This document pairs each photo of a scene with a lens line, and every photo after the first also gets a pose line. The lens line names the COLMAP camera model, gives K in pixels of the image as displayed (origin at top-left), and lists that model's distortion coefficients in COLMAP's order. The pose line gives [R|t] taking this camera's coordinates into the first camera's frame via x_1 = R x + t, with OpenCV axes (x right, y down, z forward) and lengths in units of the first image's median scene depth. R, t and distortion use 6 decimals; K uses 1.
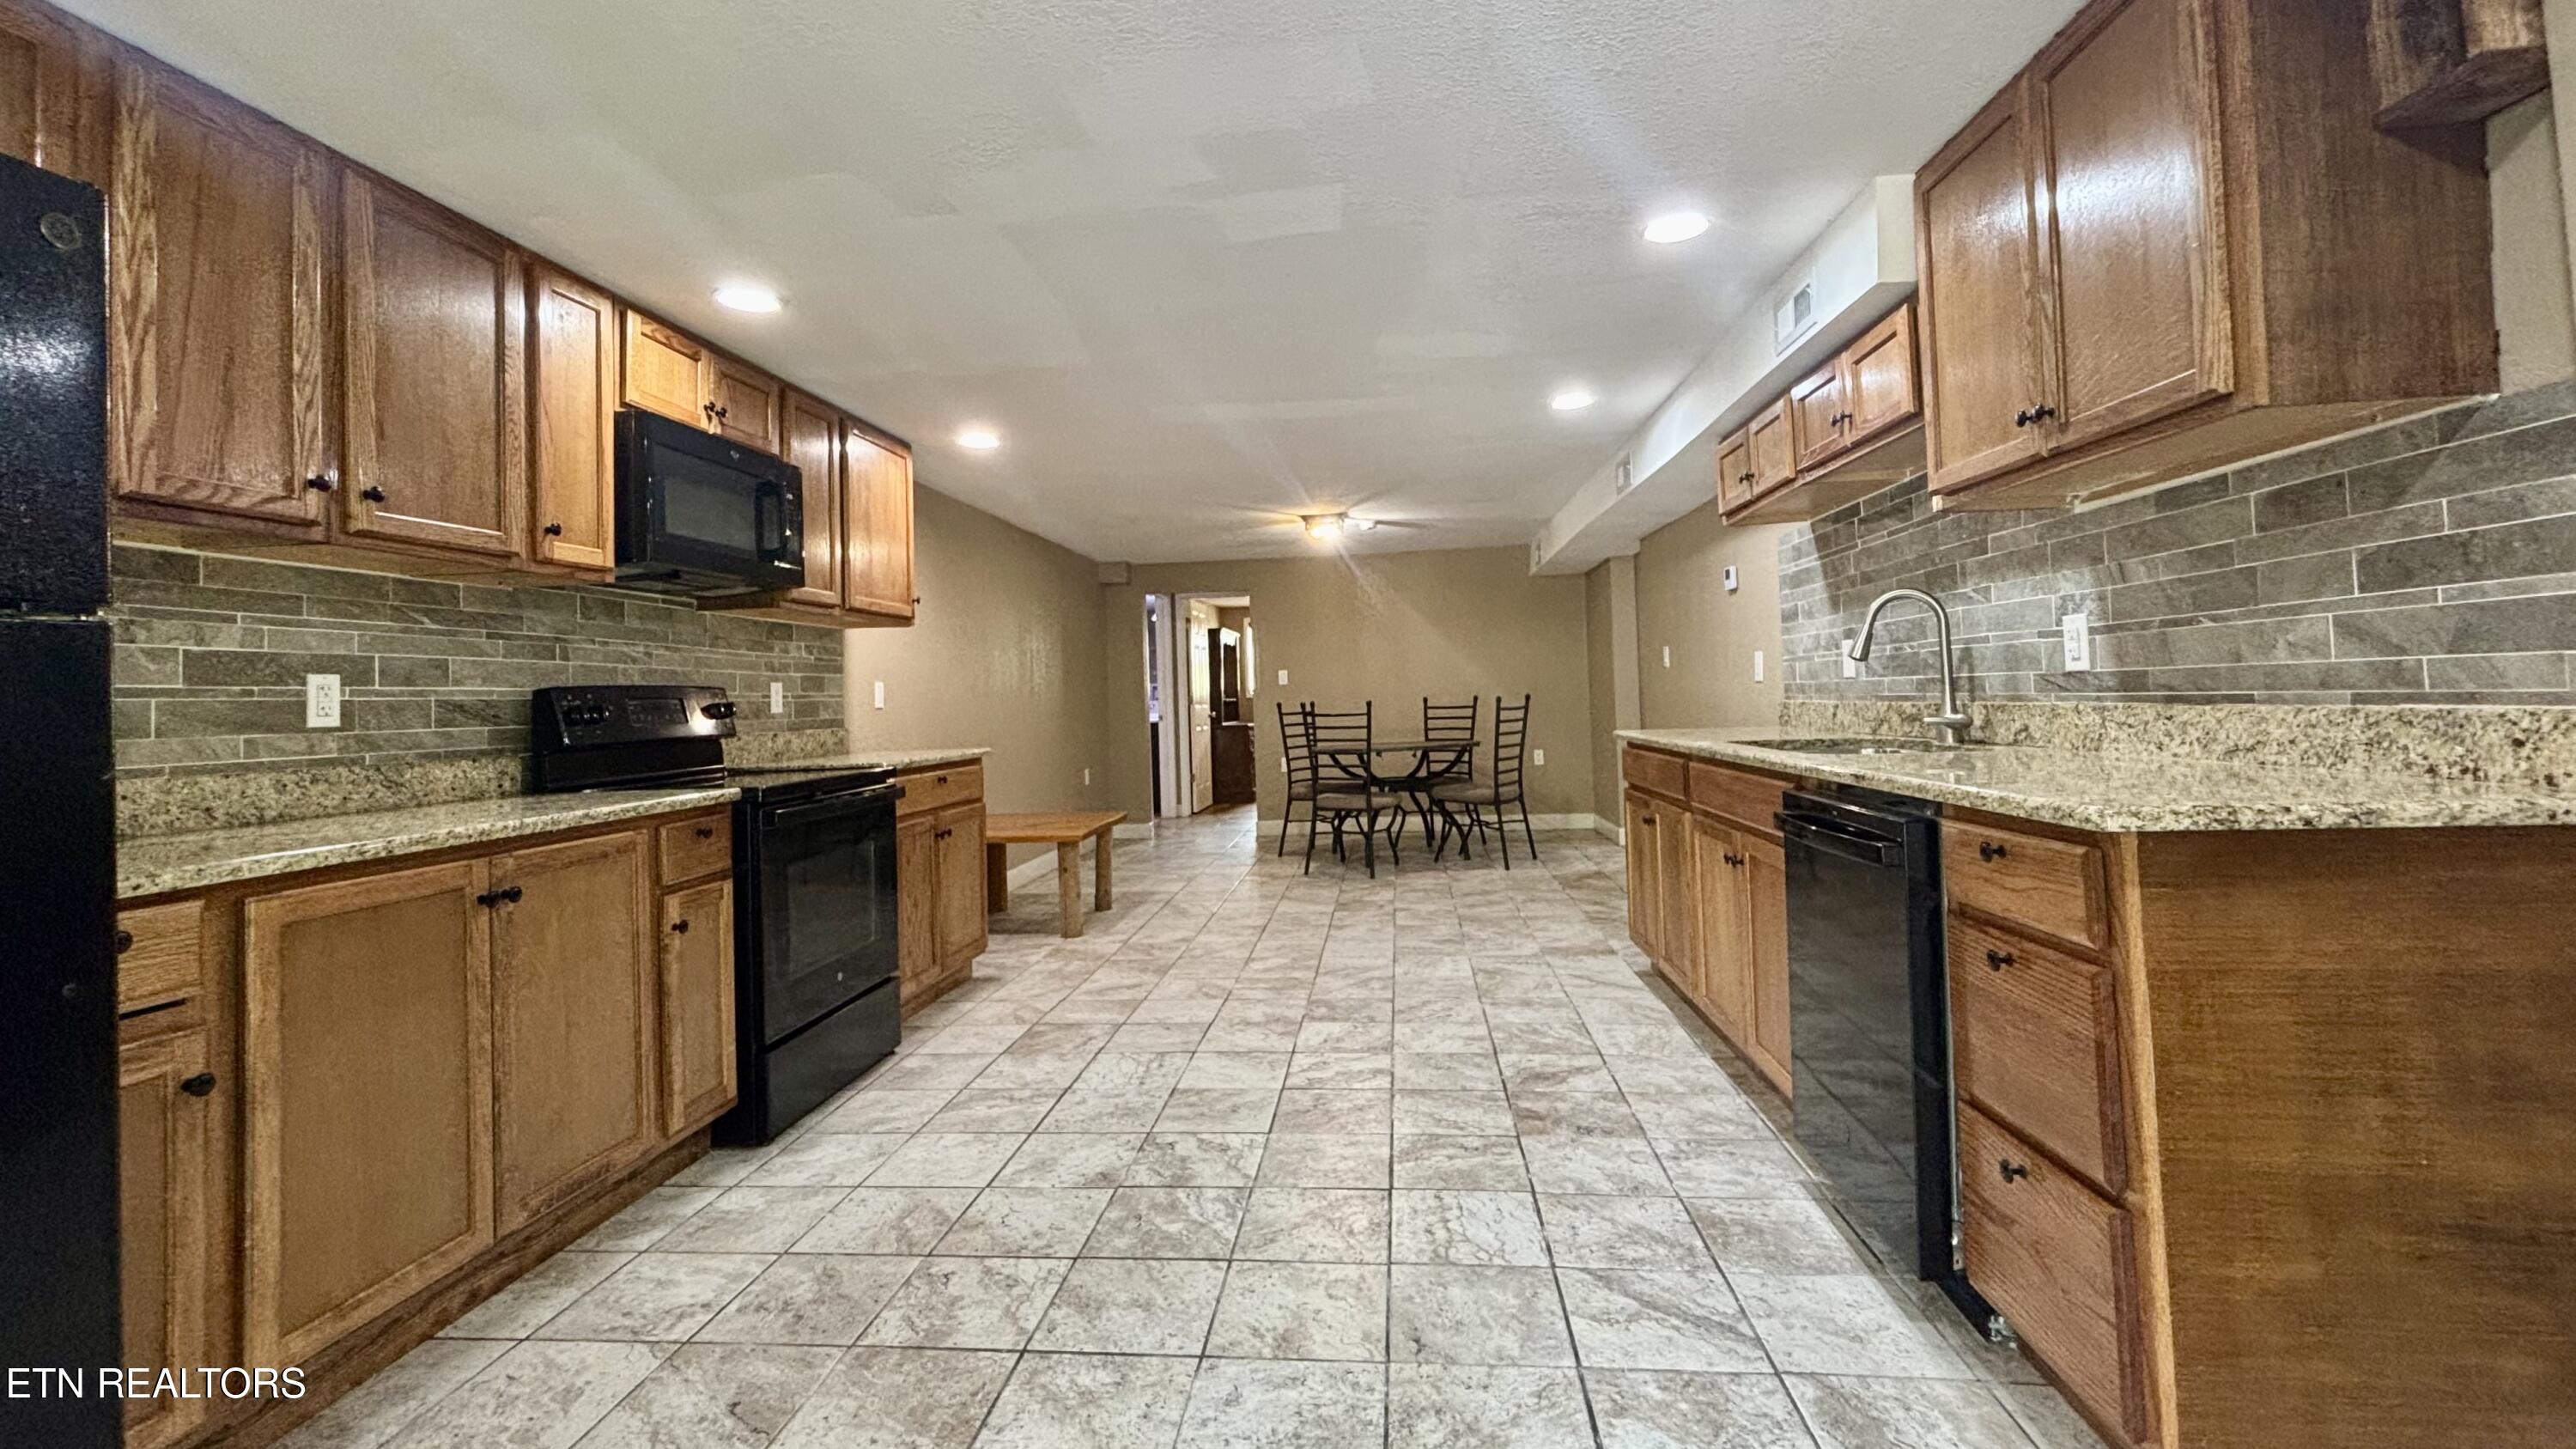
lens RADIAL K [[1087.5, 0, 1286.3], [0, 1087.5, 670.5], [0, 0, 1]] dist [0.002182, 0.000124]
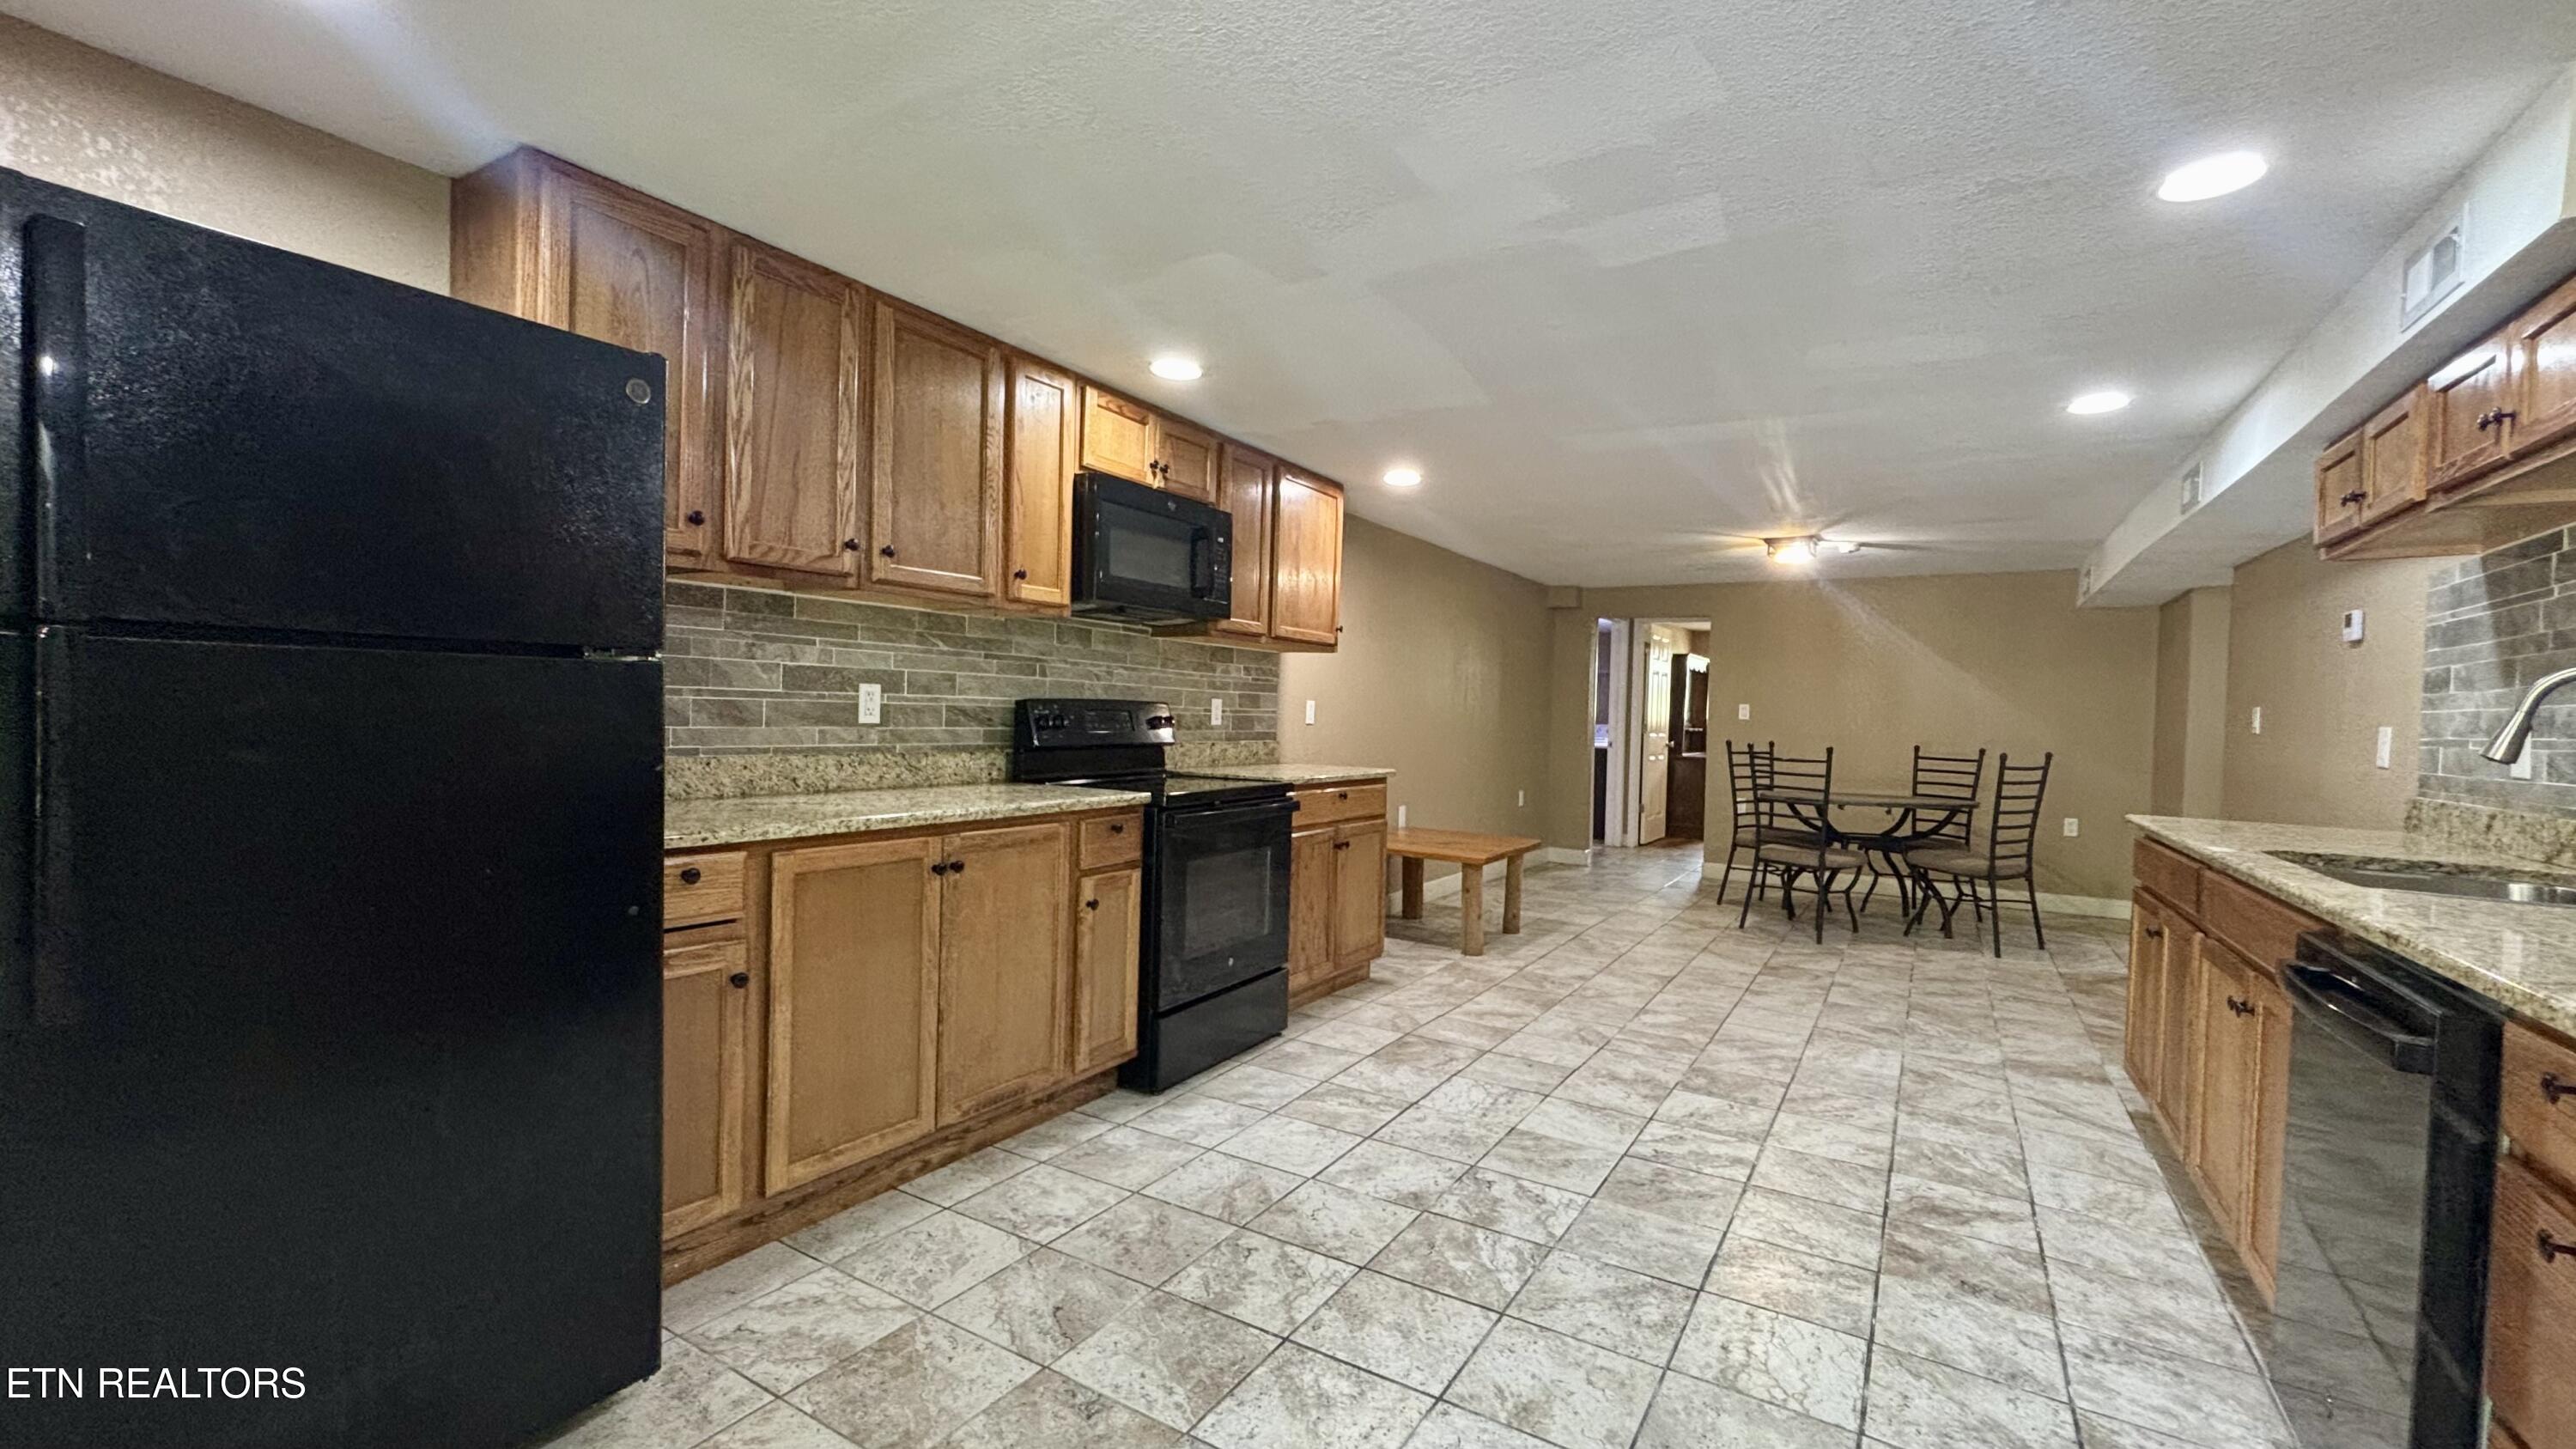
lens RADIAL K [[1058.8, 0, 1296.4], [0, 1058.8, 733.6], [0, 0, 1]] dist [0.000240, 0.003214]
pose [[0.900828, 0.070171, -0.428467, 0.123042], [-0.049337, 0.997005, 0.059553, -0.031912], [0.431363, -0.032508, 0.901593, 0.041168]]
